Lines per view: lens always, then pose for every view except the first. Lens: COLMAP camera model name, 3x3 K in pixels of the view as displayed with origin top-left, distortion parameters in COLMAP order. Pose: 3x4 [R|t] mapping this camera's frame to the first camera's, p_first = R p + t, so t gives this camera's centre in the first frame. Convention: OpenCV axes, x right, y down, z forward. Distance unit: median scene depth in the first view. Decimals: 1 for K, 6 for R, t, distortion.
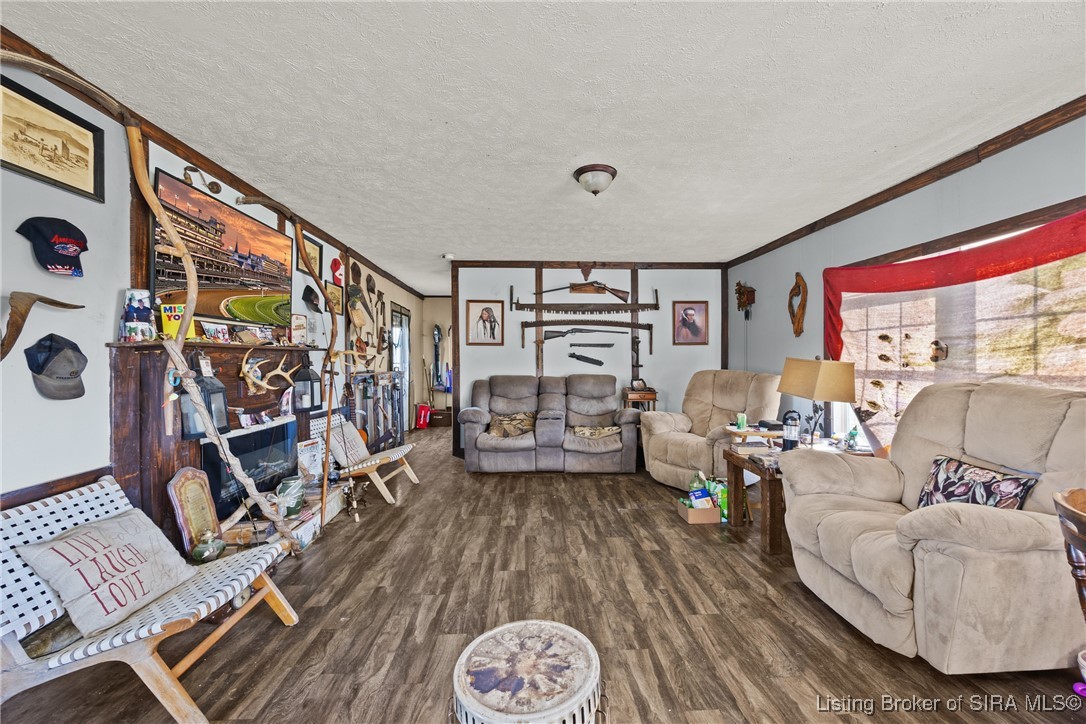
lens RADIAL K [[415.3, 0, 560.8], [0, 415.3, 360.7], [0, 0, 1]] dist [-0.003186, -0.000307]
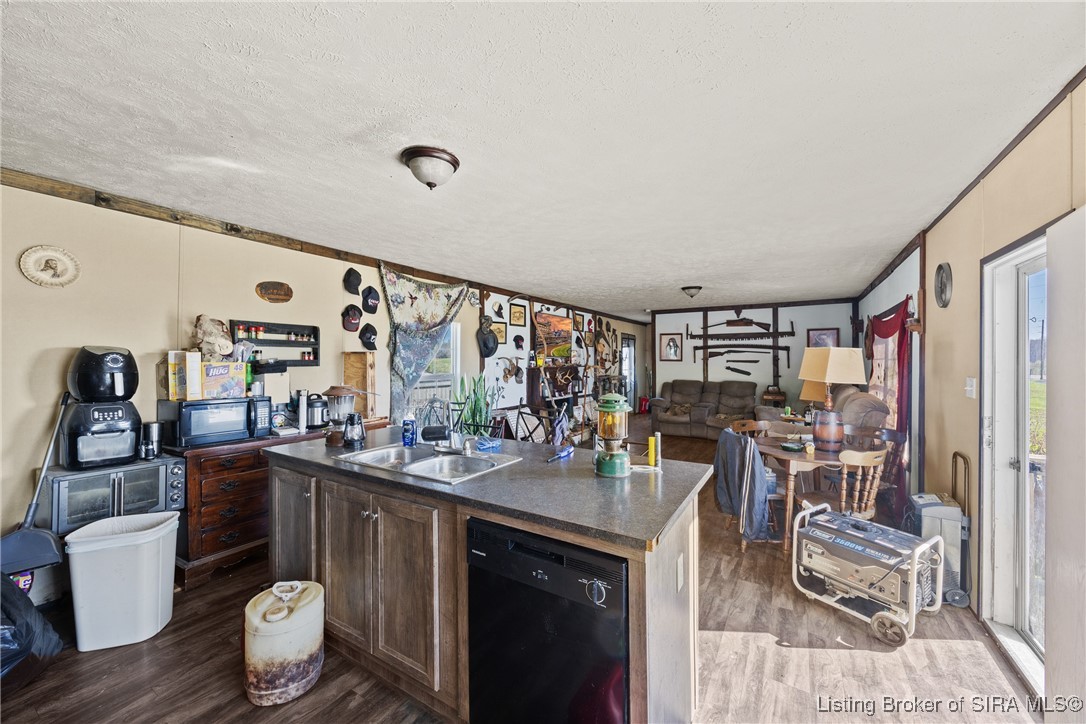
lens RADIAL K [[415.3, 0, 548.3], [0, 415.3, 359.4], [0, 0, 1]] dist [-0.003186, -0.000307]
pose [[0.812075, 0.002312, -0.583548, 0.435944], [-0.004557, 0.999987, -0.002380, -0.043465], [0.583535, 0.004591, 0.812075, -0.697419]]
